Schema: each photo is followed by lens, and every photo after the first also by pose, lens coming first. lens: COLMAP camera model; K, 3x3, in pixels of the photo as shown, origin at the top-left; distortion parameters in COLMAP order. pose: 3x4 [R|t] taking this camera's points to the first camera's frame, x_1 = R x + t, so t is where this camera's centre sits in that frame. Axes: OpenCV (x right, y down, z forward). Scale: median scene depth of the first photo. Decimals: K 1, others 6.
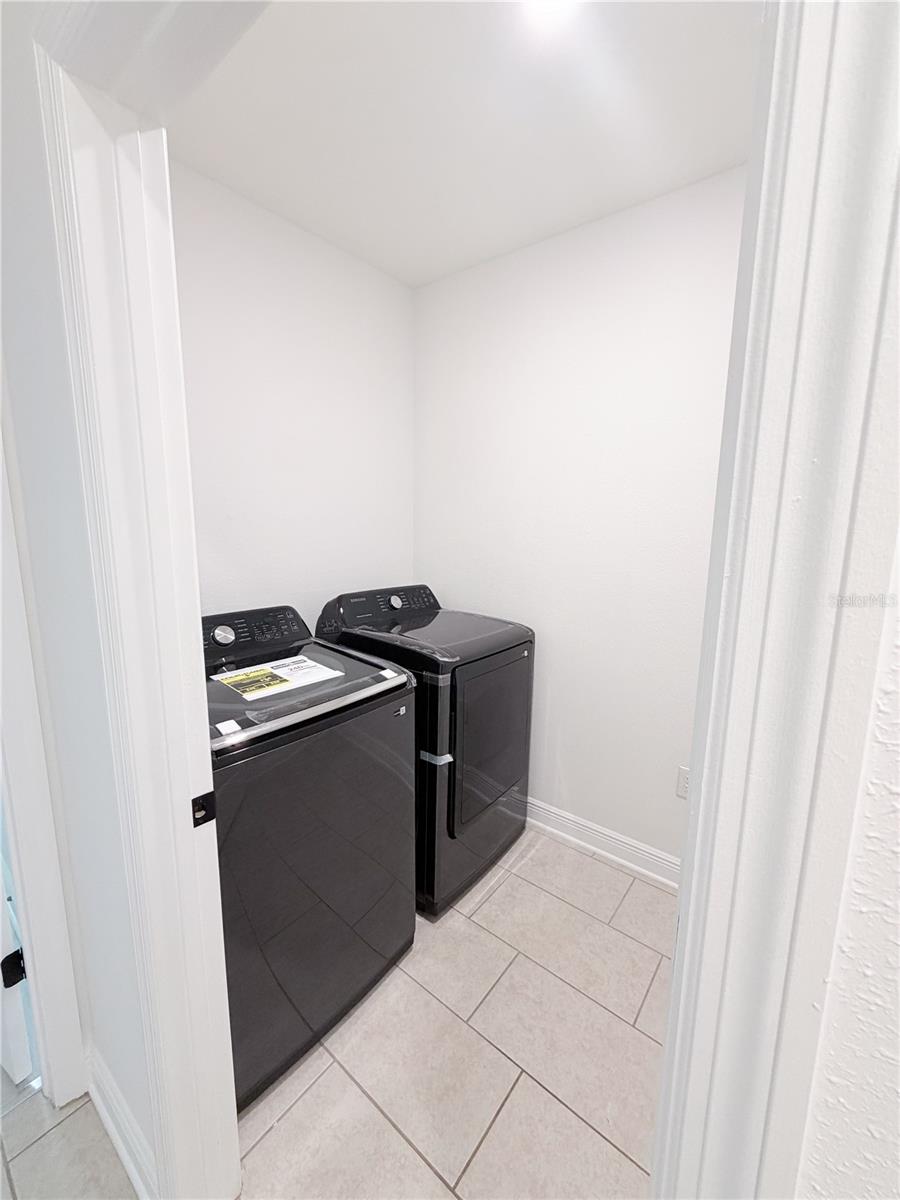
lens RADIAL K [[489.1, 0, 450.9], [0, 489.1, 599.9], [0, 0, 1]] dist [-0.000168, -0.000457]
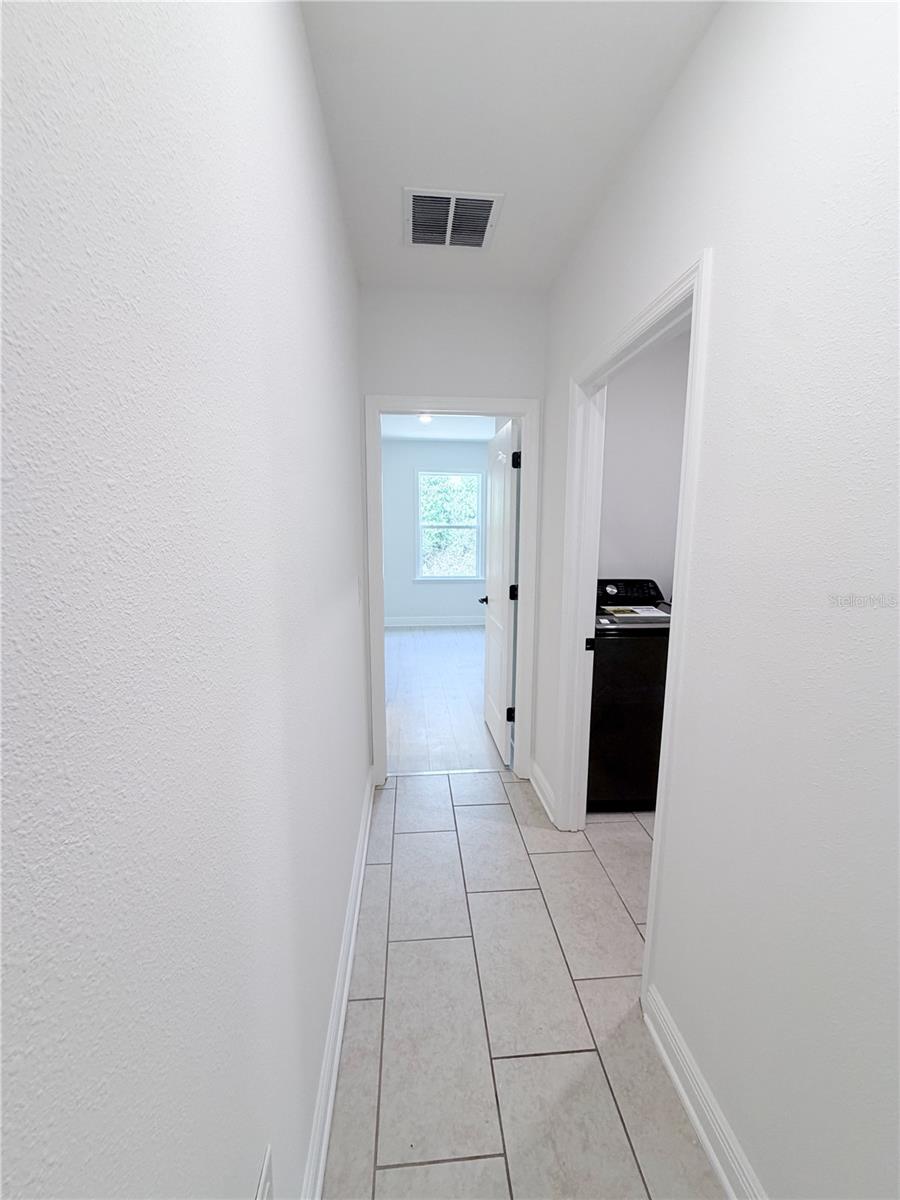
lens RADIAL K [[489.1, 0, 448.1], [0, 489.1, 600.2], [0, 0, 1]] dist [-0.000168, -0.000457]
pose [[0.695705, 0.095744, -0.711918, 0.588297], [-0.111851, 0.993428, 0.024299, 0.186779], [0.709566, 0.062724, 0.701842, -1.006604]]
